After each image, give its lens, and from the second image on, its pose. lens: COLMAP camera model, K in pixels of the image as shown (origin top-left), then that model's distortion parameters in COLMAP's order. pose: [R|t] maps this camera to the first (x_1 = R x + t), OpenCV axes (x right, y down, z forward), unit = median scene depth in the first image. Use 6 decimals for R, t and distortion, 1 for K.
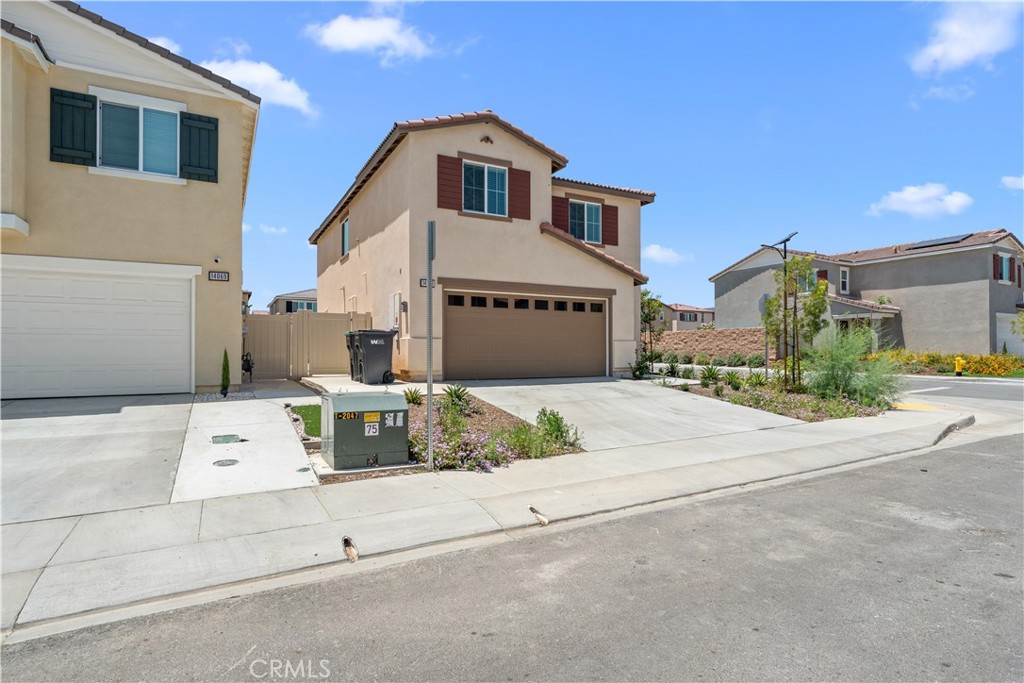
lens RADIAL K [[512.5, 0, 501.7], [0, 512.5, 347.3], [0, 0, 1]] dist [0.001931, -0.000664]
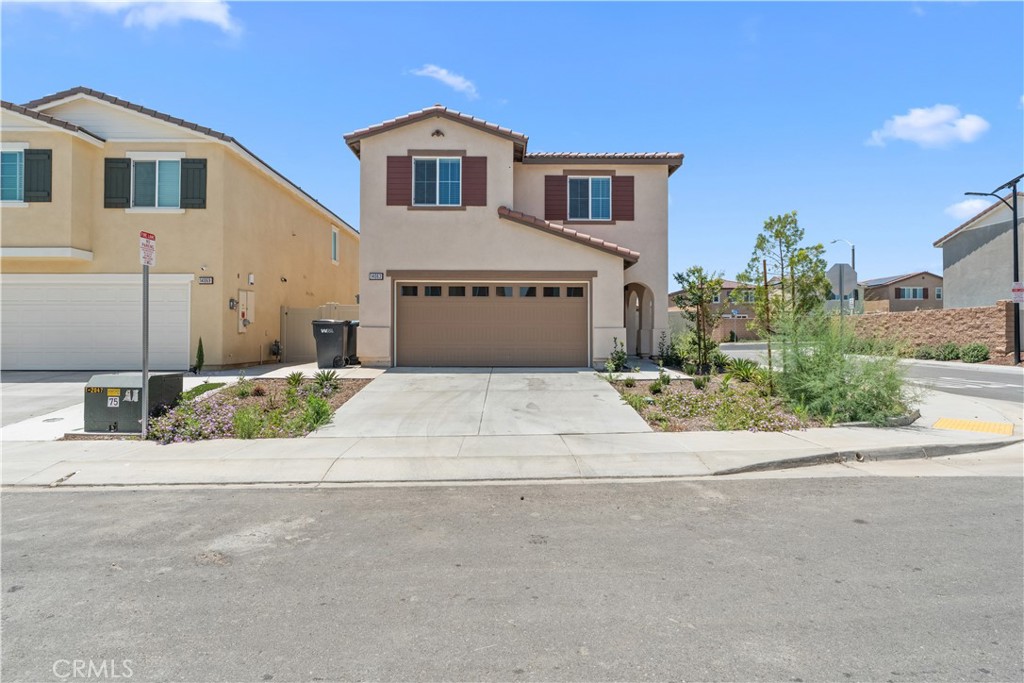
lens RADIAL K [[512.5, 0, 514.6], [0, 512.5, 332.2], [0, 0, 1]] dist [0.001931, -0.000664]
pose [[0.895783, -0.003383, -0.444480, 0.581781], [0.001589, 0.999989, -0.004408, -0.001628], [0.444490, 0.003242, 0.895778, 0.153967]]
